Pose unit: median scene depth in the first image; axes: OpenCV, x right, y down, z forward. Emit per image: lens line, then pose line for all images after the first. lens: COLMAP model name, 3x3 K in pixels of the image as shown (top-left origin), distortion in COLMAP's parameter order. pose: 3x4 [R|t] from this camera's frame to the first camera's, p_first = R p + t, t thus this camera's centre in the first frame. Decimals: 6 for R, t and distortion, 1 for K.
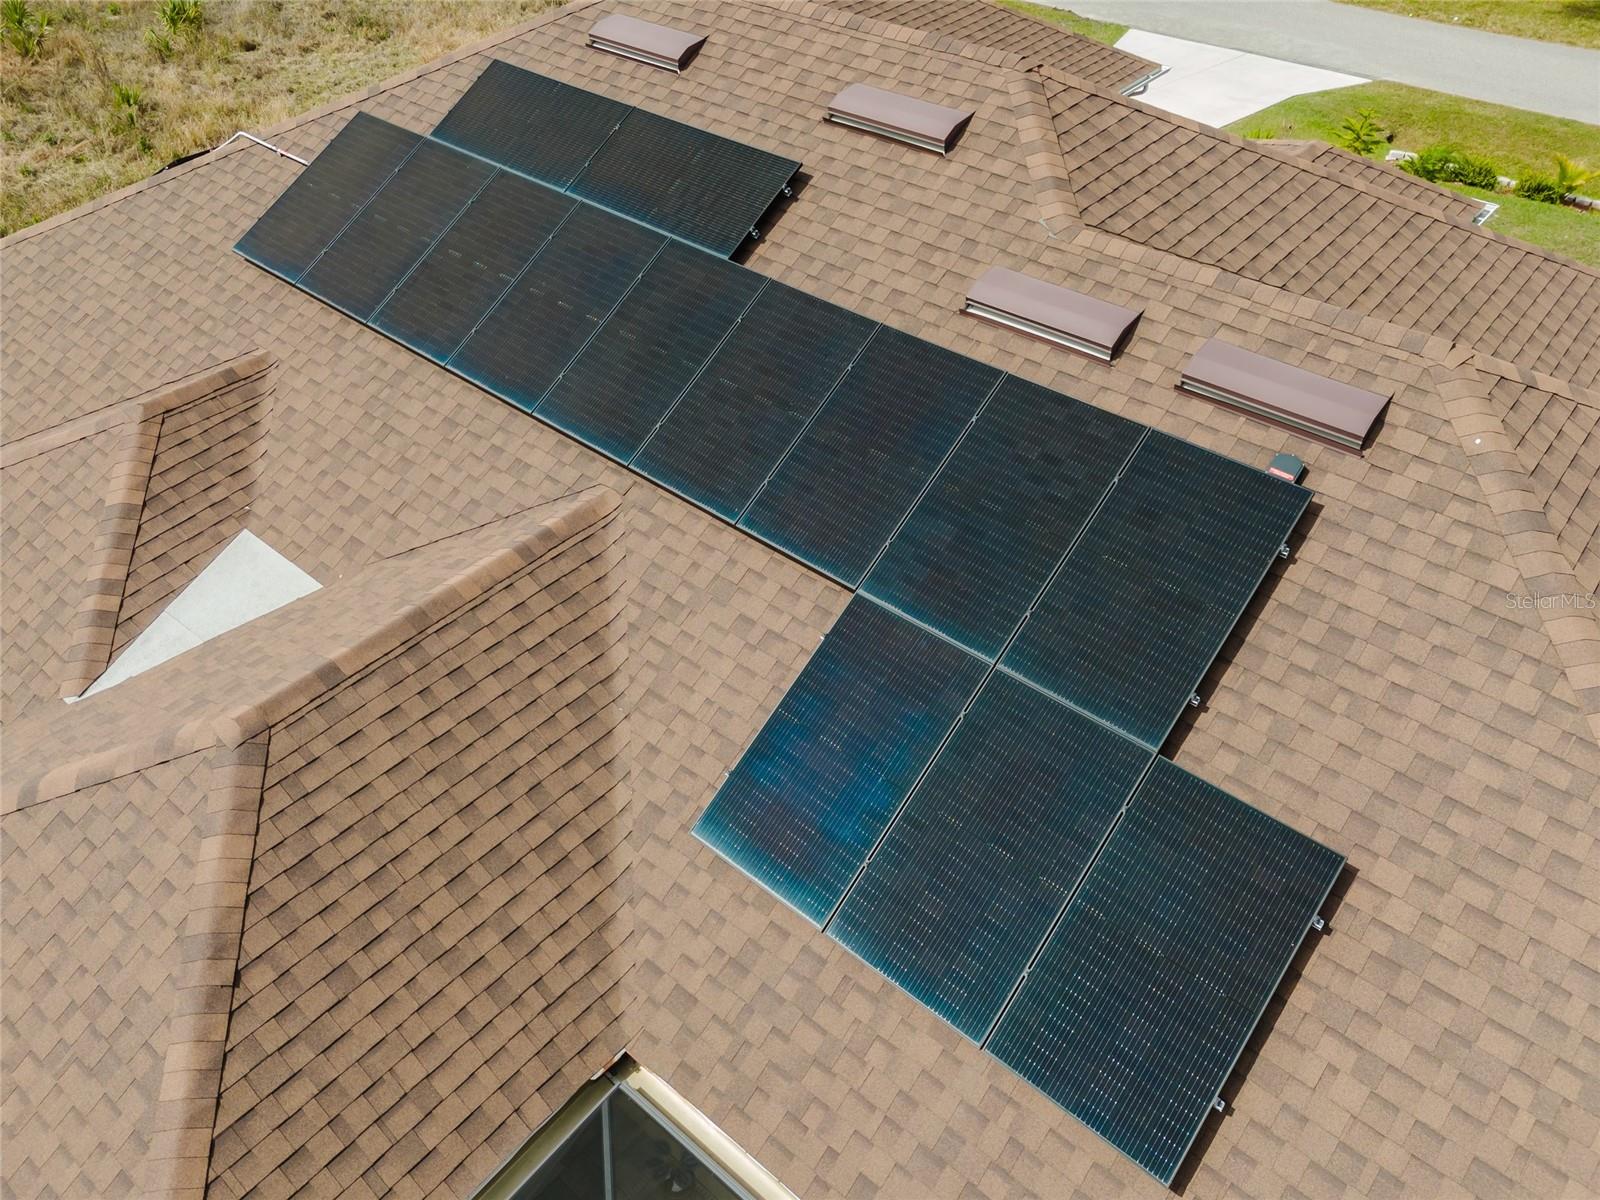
lens RADIAL K [[1239.7, 0, 800.0], [0, 1239.7, 600.0], [0, 0, 1]] dist [0.036306, -0.005760]
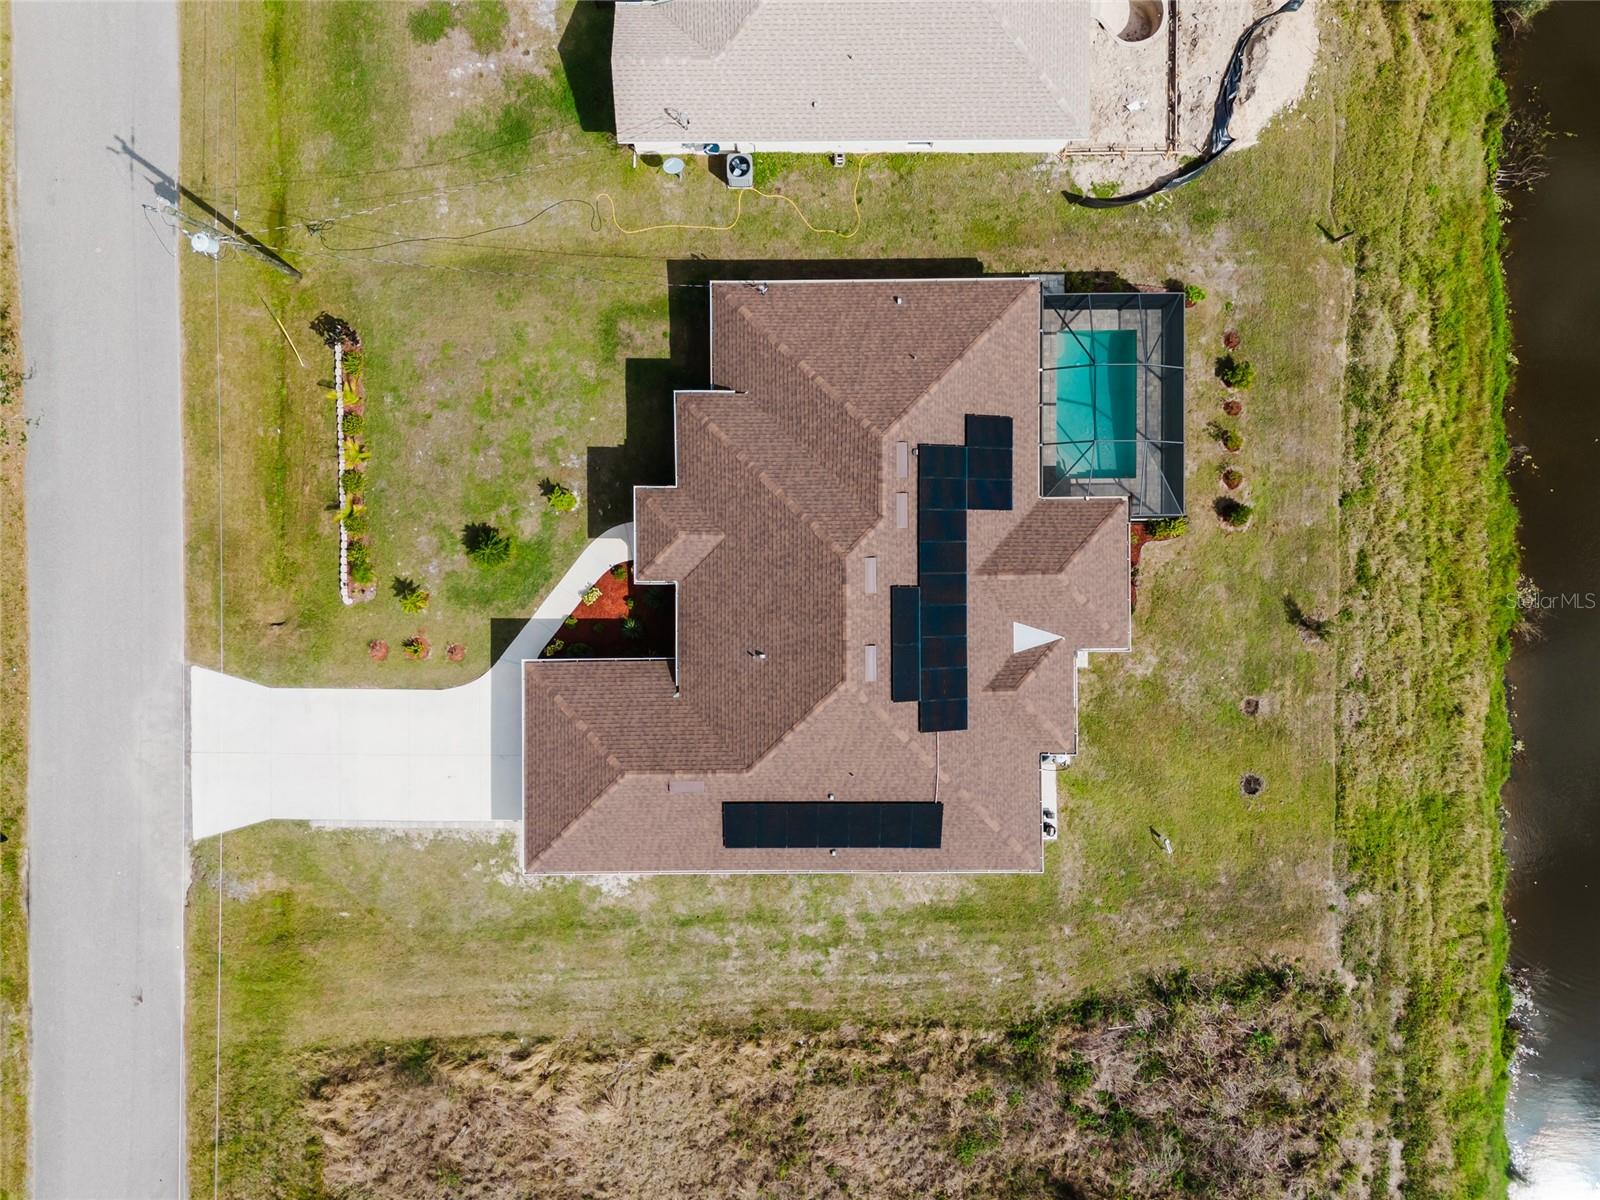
lens RADIAL K [[1239.7, 0, 800.0], [0, 1239.7, 600.0], [0, 0, 1]] dist [0.036306, -0.005760]
pose [[-0.636544, -0.769501, -0.051766, 0.231392], [0.476102, -0.444869, 0.758563, -2.173168], [-0.606744, 0.458213, 0.649540, -0.871672]]
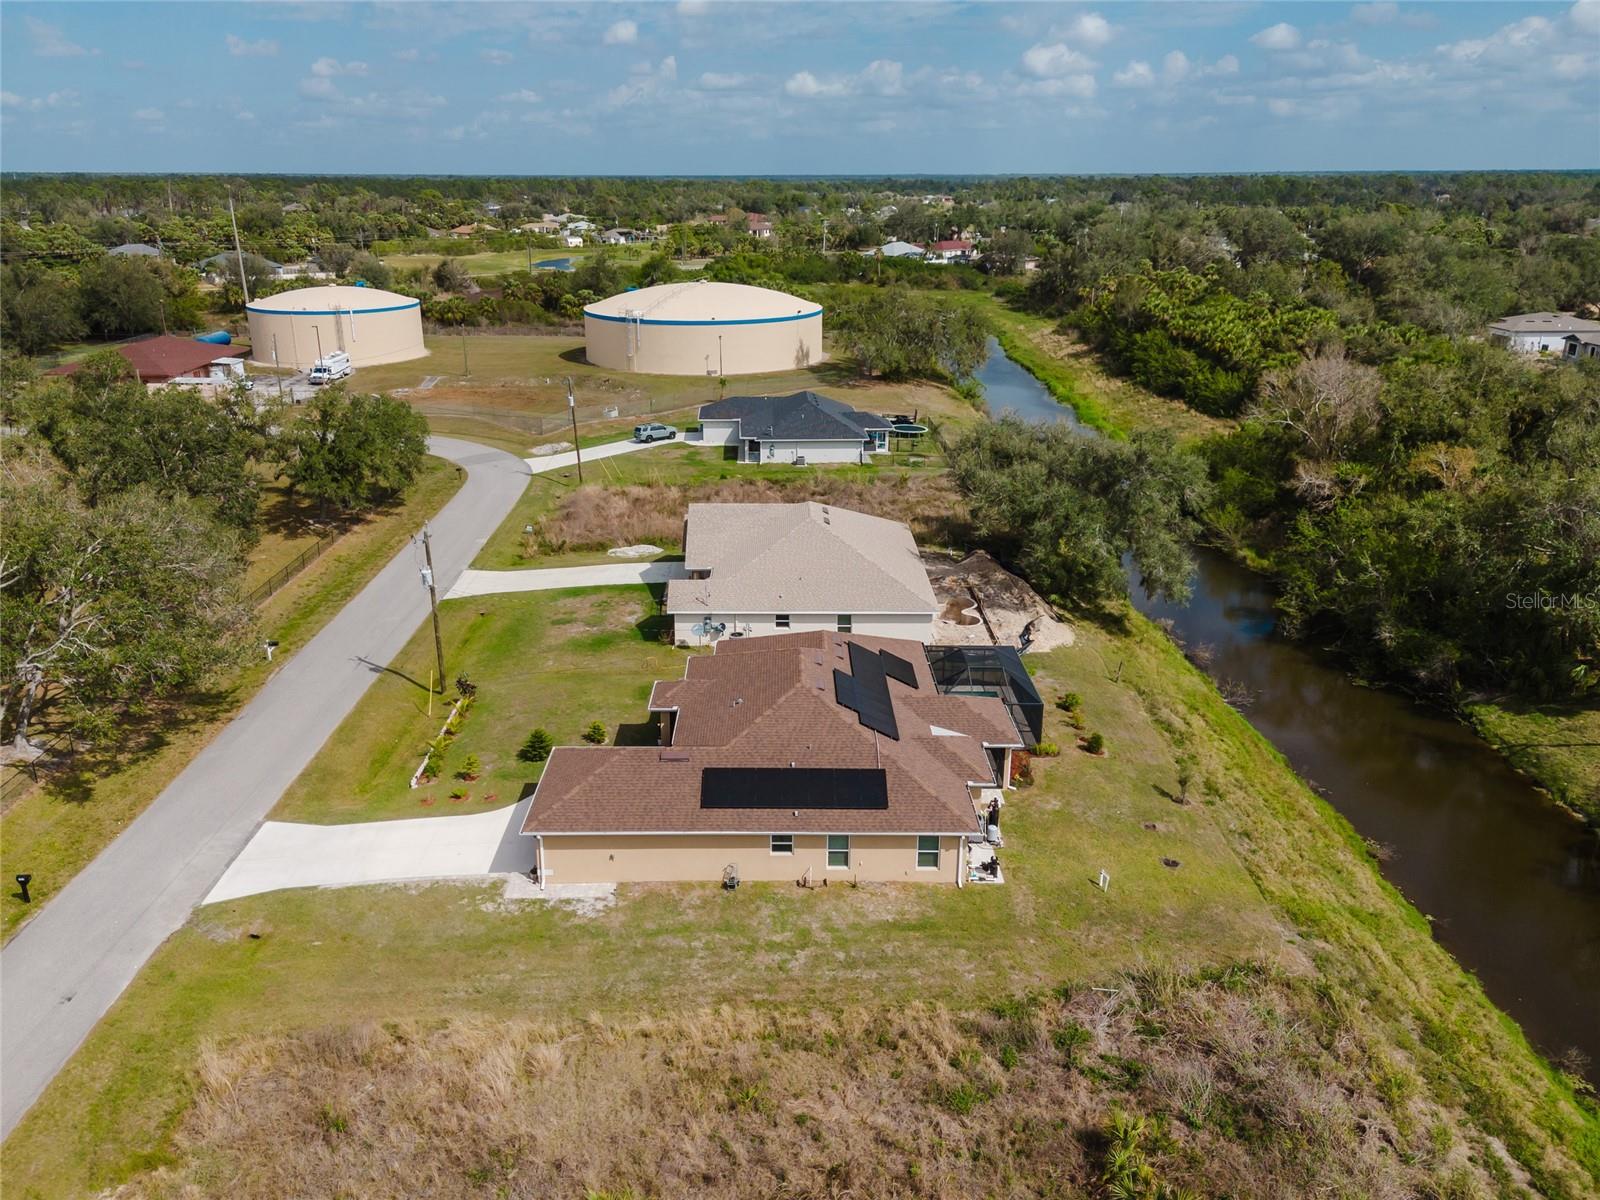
lens RADIAL K [[1239.7, 0, 800.0], [0, 1239.7, 600.0], [0, 0, 1]] dist [0.036306, -0.005760]
pose [[-0.646423, -0.275543, 0.711486, -2.342782], [0.474409, 0.585176, 0.657651, -2.656979], [-0.597555, 0.762657, -0.247551, 1.361581]]
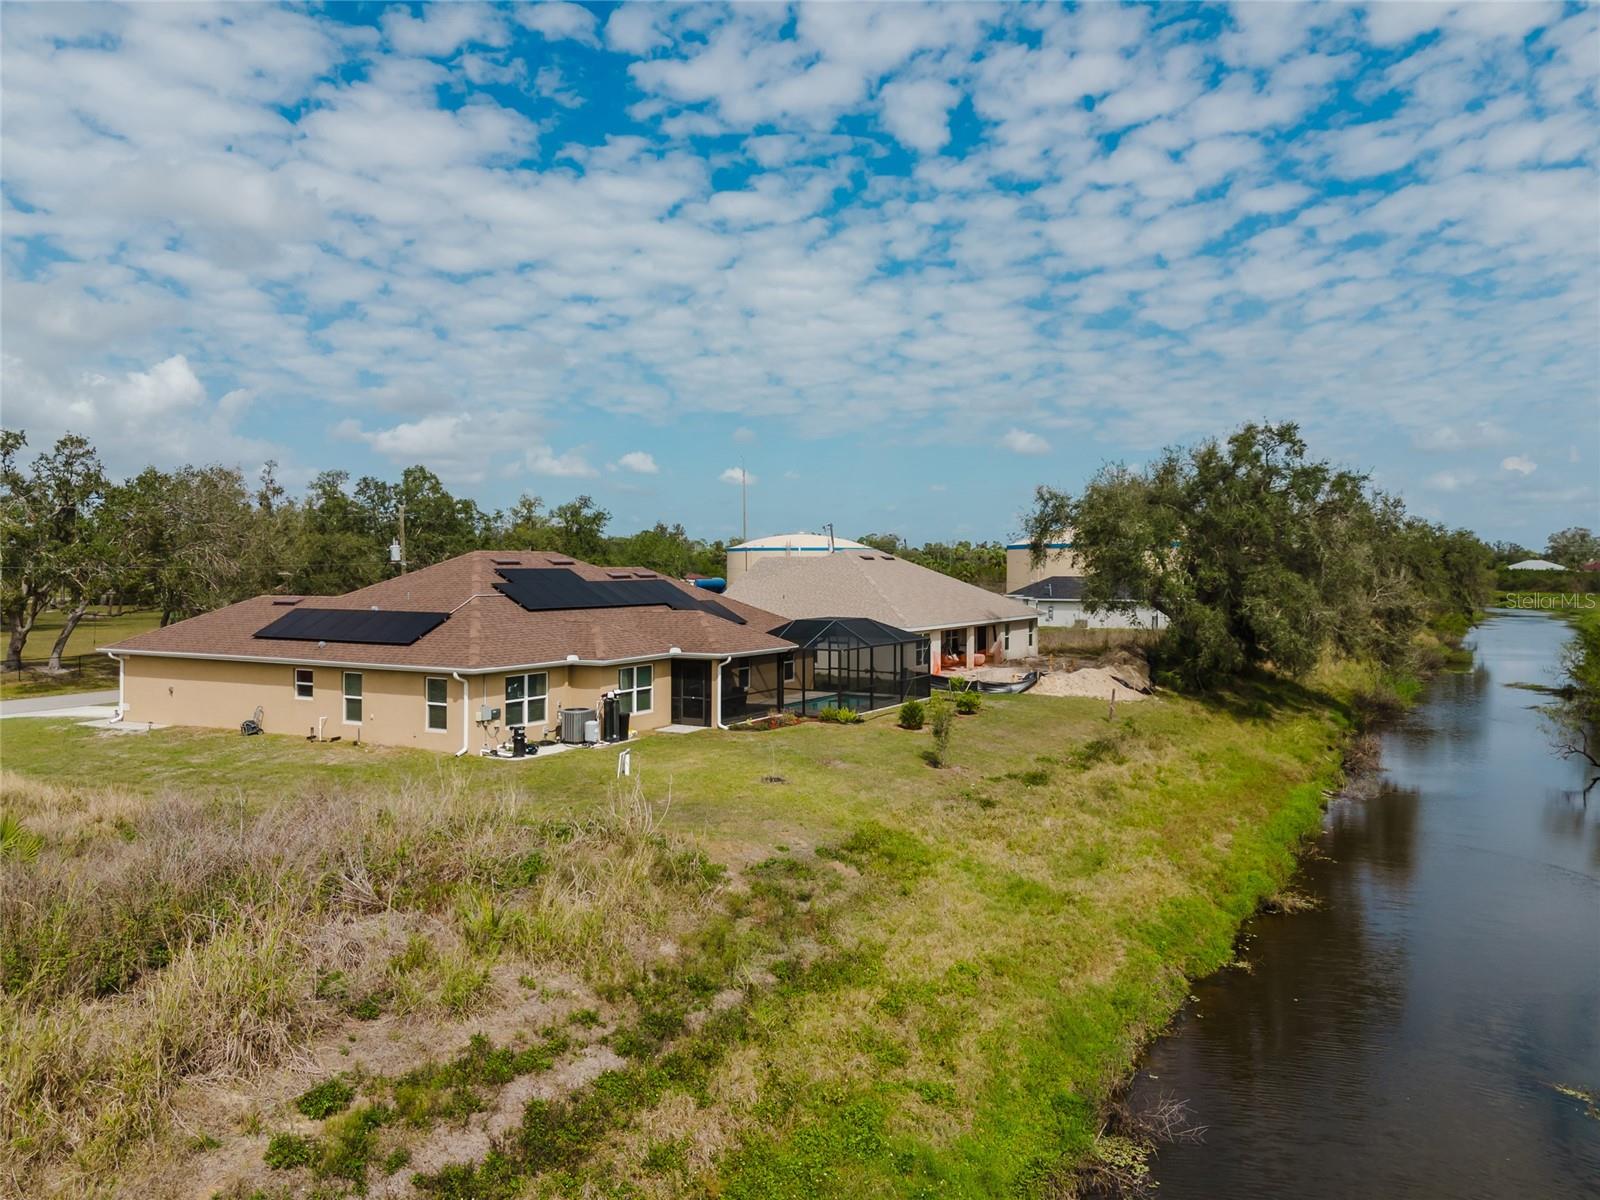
lens RADIAL K [[1239.7, 0, 800.0], [0, 1239.7, 600.0], [0, 0, 1]] dist [0.036306, -0.005760]
pose [[-0.171426, -0.060421, 0.983342, -2.815791], [0.625085, 0.764816, 0.155965, -0.247430], [-0.761499, 0.641409, -0.093341, 0.497968]]
